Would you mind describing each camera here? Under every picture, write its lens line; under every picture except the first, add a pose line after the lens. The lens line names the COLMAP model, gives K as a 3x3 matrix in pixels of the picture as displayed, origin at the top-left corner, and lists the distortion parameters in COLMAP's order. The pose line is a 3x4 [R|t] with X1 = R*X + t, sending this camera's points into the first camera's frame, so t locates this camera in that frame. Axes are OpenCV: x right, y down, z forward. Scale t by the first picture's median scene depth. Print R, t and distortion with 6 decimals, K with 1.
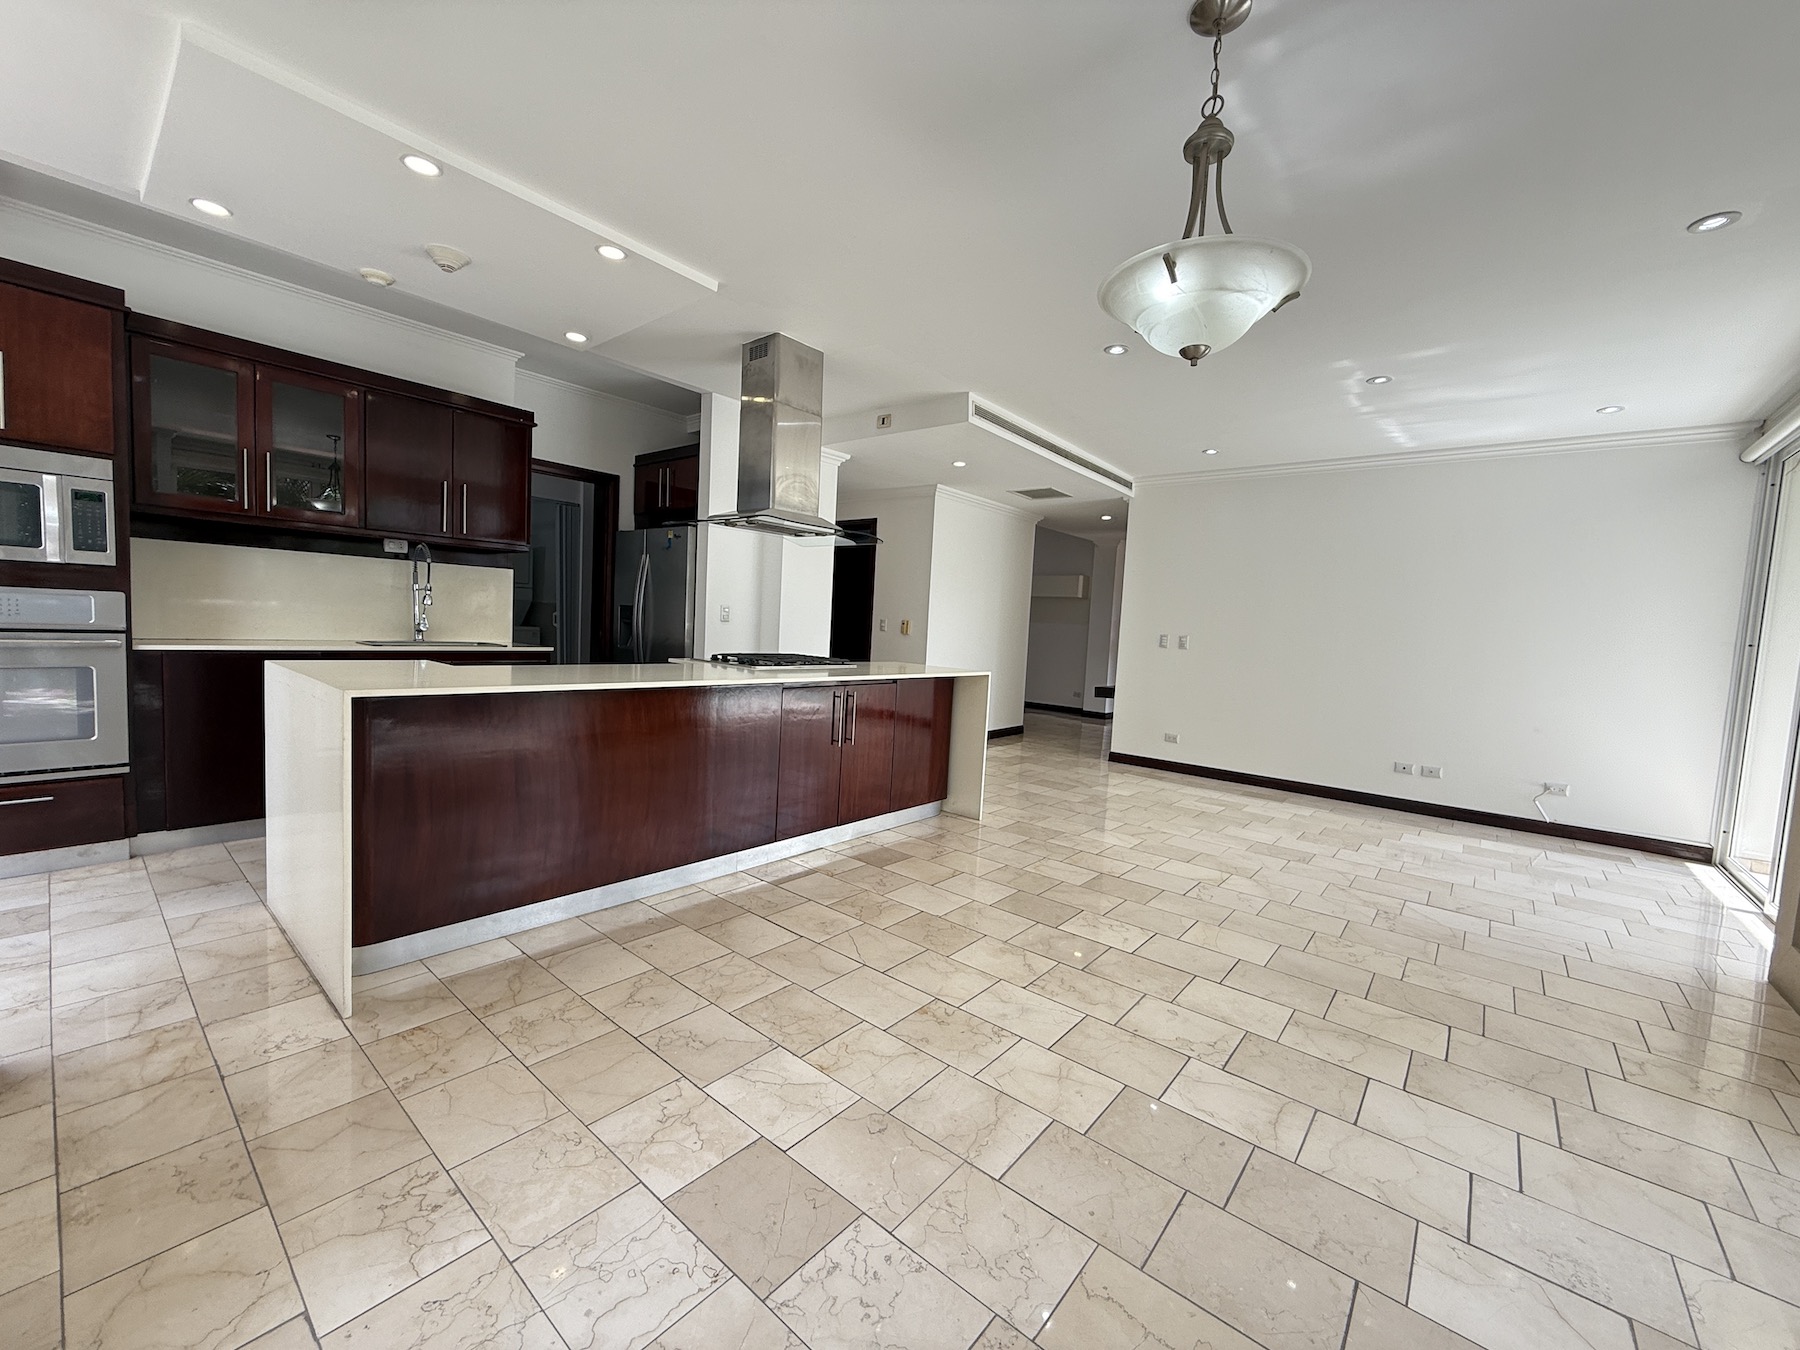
lens RADIAL K [[715.6, 0, 898.5], [0, 715.6, 672.0], [0, 0, 1]] dist [0.001031, -0.000441]
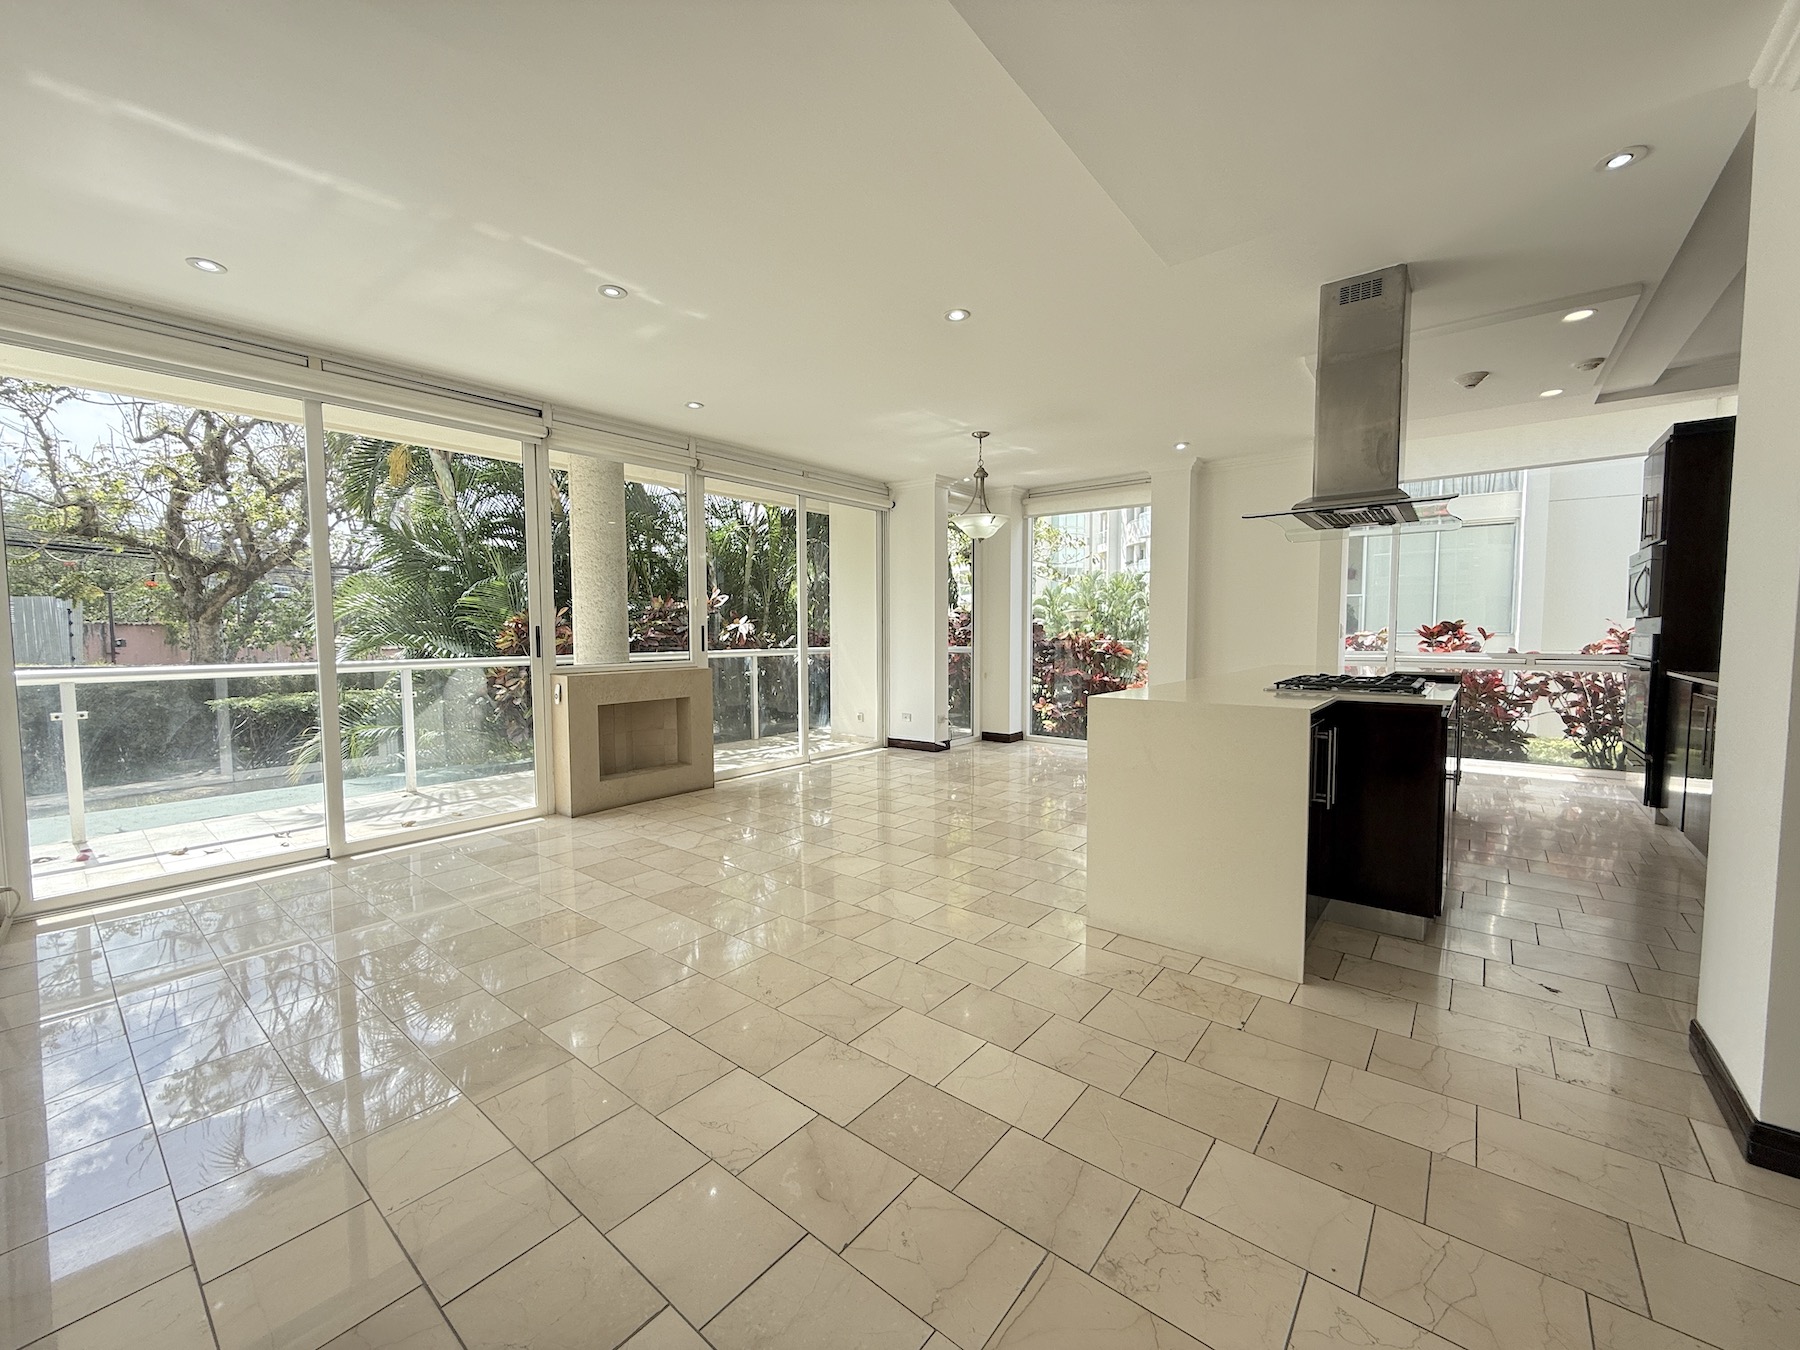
lens RADIAL K [[715.6, 0, 898.0], [0, 715.6, 667.0], [0, 0, 1]] dist [0.001031, -0.000441]
pose [[-0.998610, -0.048304, -0.021094, 0.475673], [-0.050491, 0.991517, 0.119766, -0.144153], [0.015130, 0.120664, -0.992578, 2.461022]]
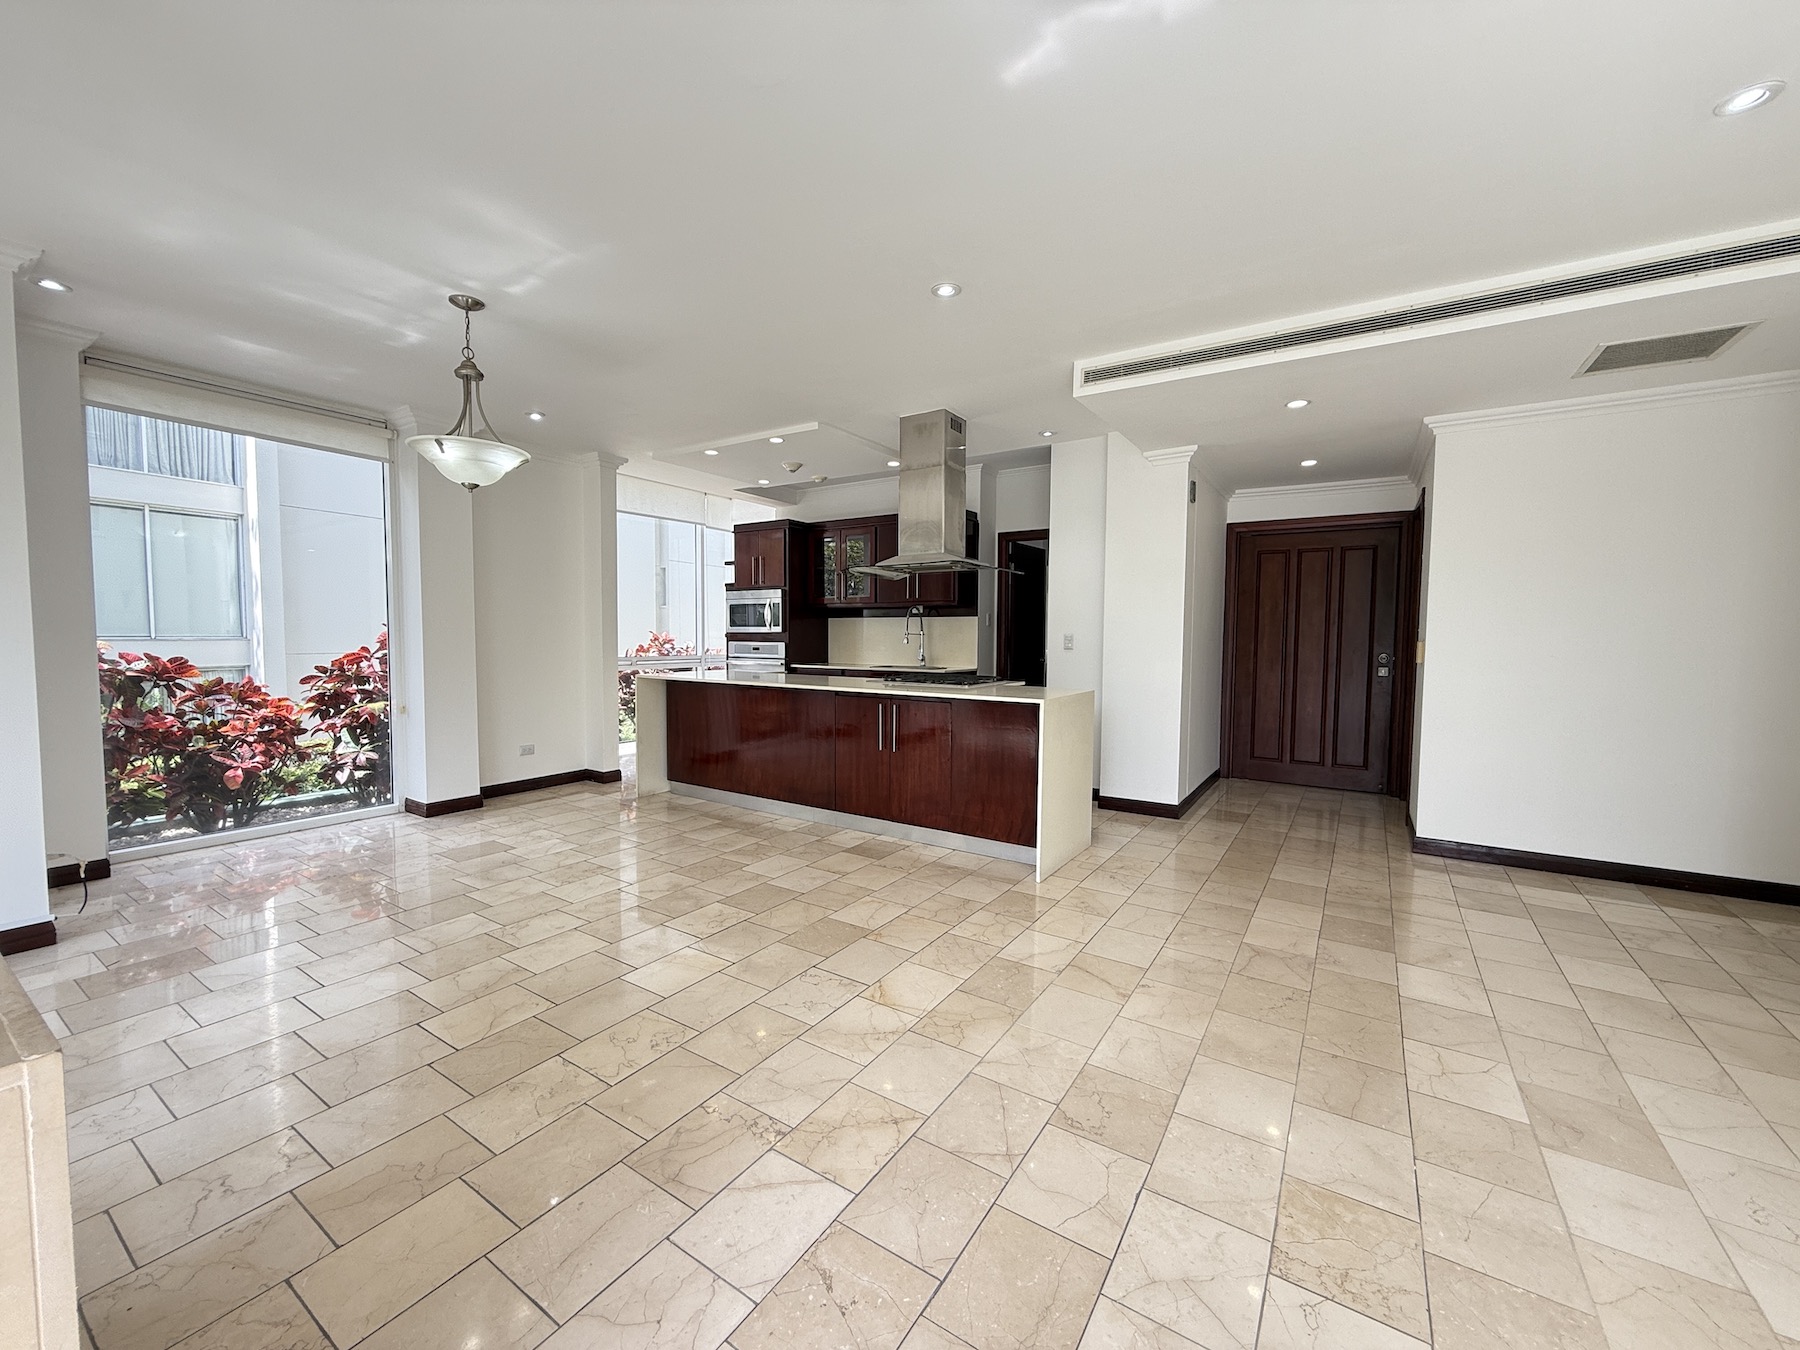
lens RADIAL K [[715.6, 0, 894.5], [0, 715.6, 676.2], [0, 0, 1]] dist [0.001031, -0.000441]
pose [[0.116575, 0.006360, -0.993162, 1.372587], [-0.070364, 0.997520, -0.001871, -0.021237], [0.990686, 0.070101, 0.116733, 1.108013]]
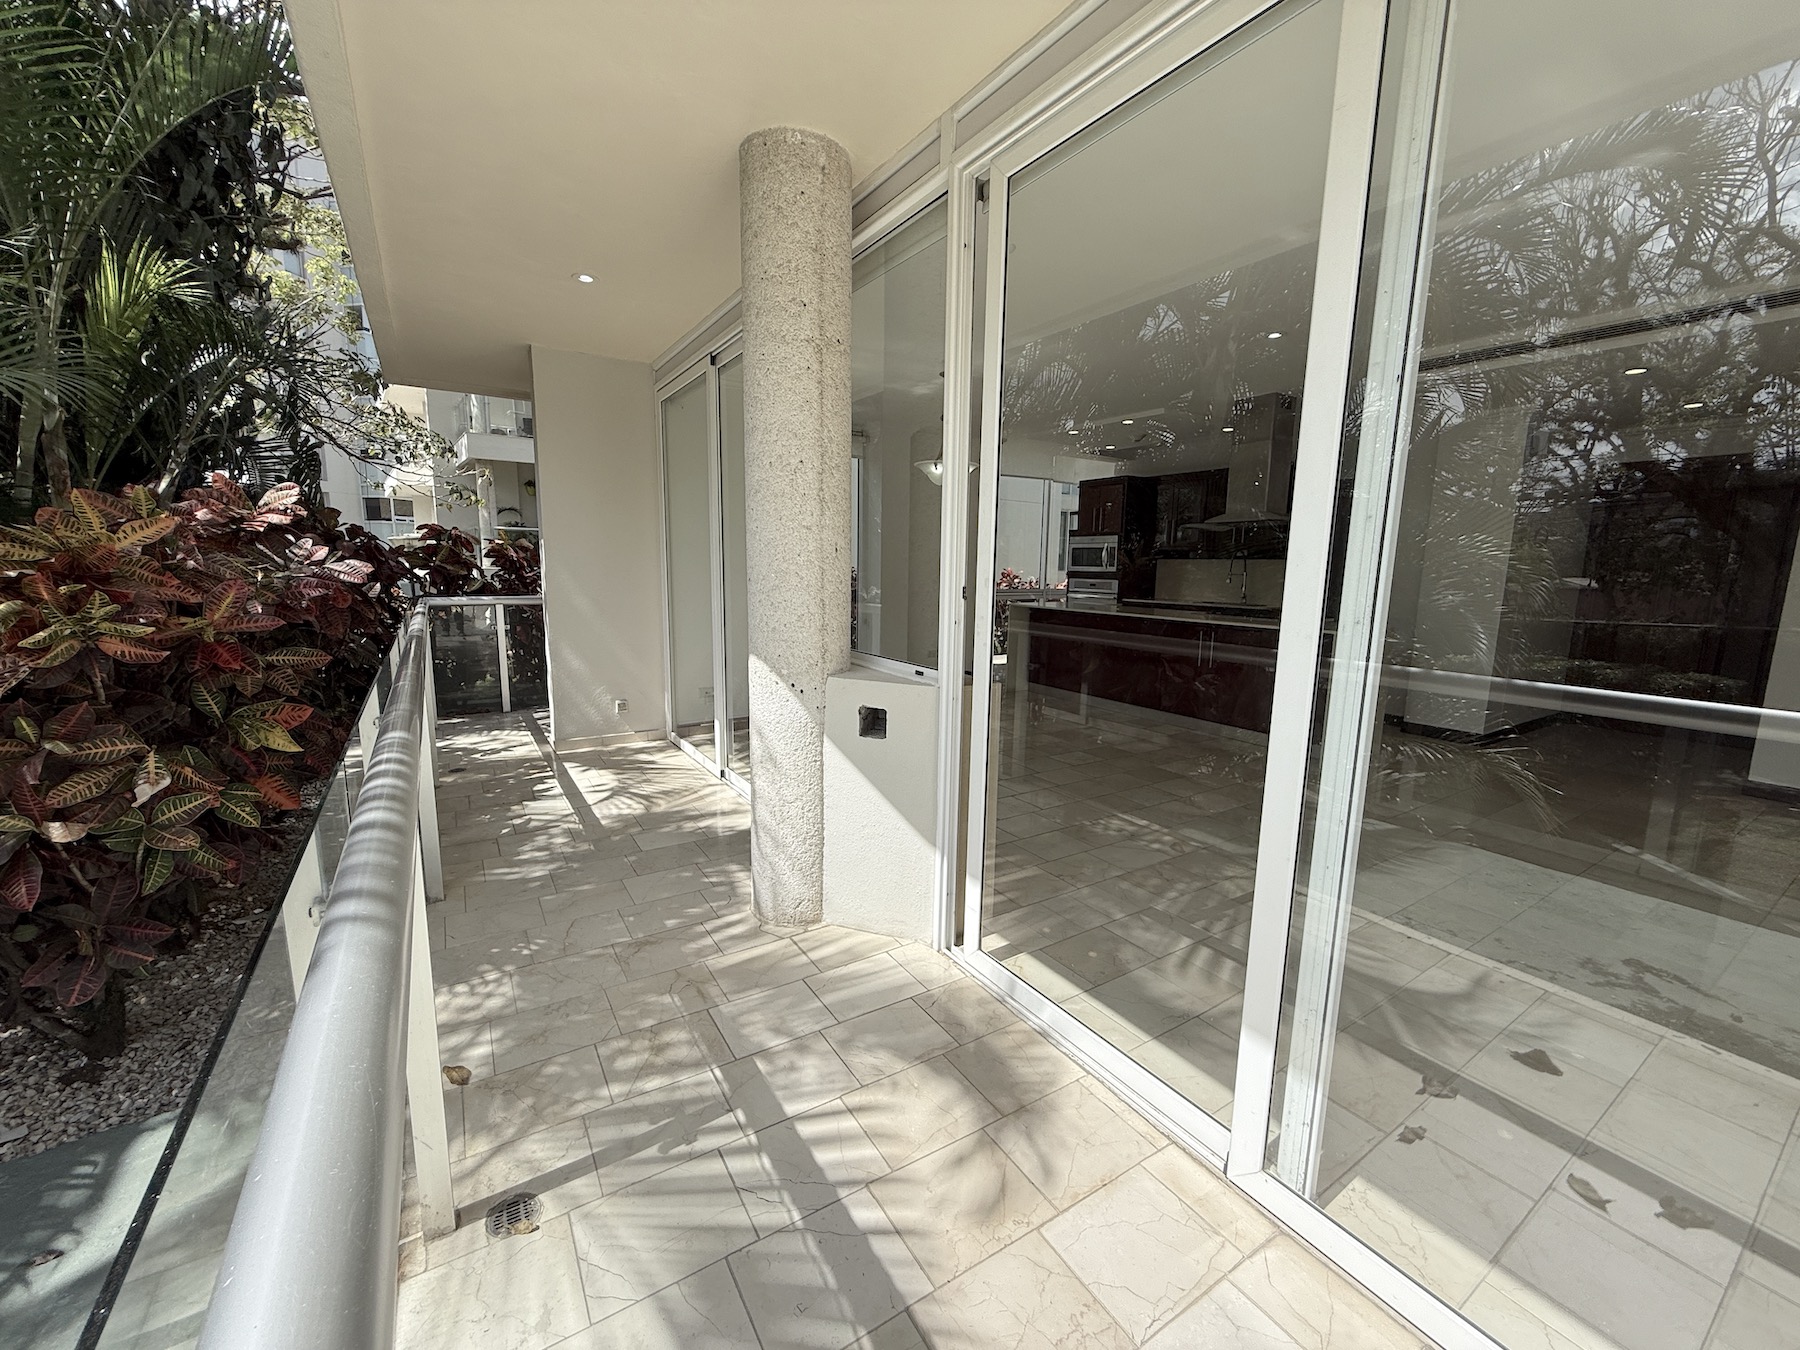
lens RADIAL K [[715.6, 0, 892.7], [0, 715.6, 671.7], [0, 0, 1]] dist [0.001031, -0.000441]
pose [[-0.300806, 0.090977, -0.949336, 2.024380], [-0.099797, 0.986972, 0.126205, -0.020714], [0.948449, 0.132704, -0.287808, 1.033177]]
